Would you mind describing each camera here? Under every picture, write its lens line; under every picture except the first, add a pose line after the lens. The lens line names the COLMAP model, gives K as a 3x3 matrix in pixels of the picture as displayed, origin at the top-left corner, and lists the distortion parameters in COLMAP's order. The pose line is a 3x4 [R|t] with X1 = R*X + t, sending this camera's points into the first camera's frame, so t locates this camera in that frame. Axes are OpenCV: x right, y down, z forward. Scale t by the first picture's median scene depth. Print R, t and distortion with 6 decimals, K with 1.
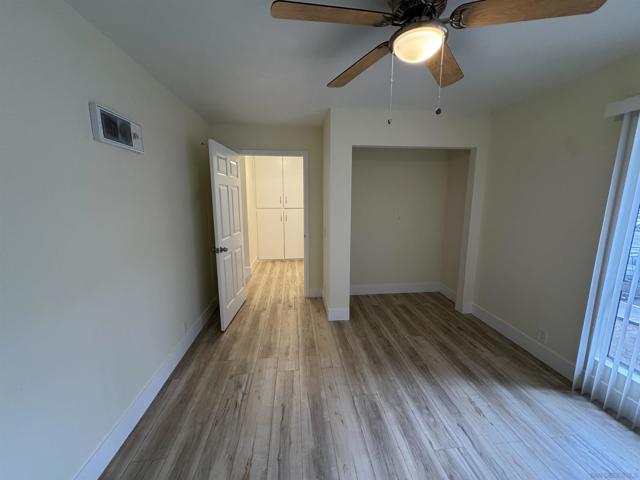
lens RADIAL K [[253.8, 0, 319.3], [0, 253.8, 239.3], [0, 0, 1]] dist [-0.001345, -0.000257]
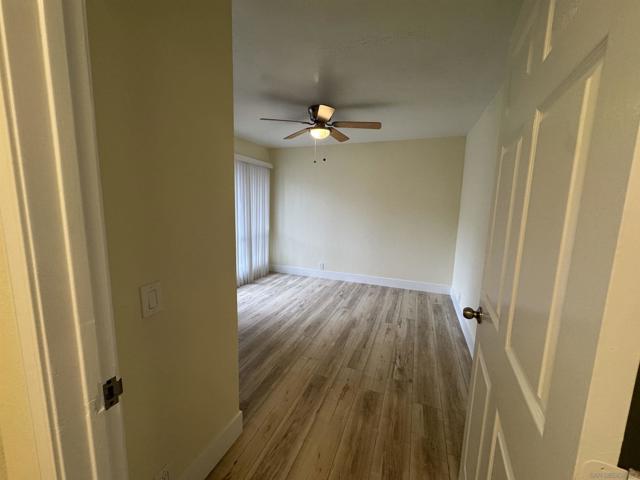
lens RADIAL K [[253.8, 0, 319.3], [0, 253.8, 239.3], [0, 0, 1]] dist [-0.001345, -0.000257]
pose [[-0.891462, -0.083067, 0.445417, -0.403479], [0.051633, 0.958023, 0.282002, -0.245675], [-0.450144, 0.274392, -0.849752, 1.744410]]
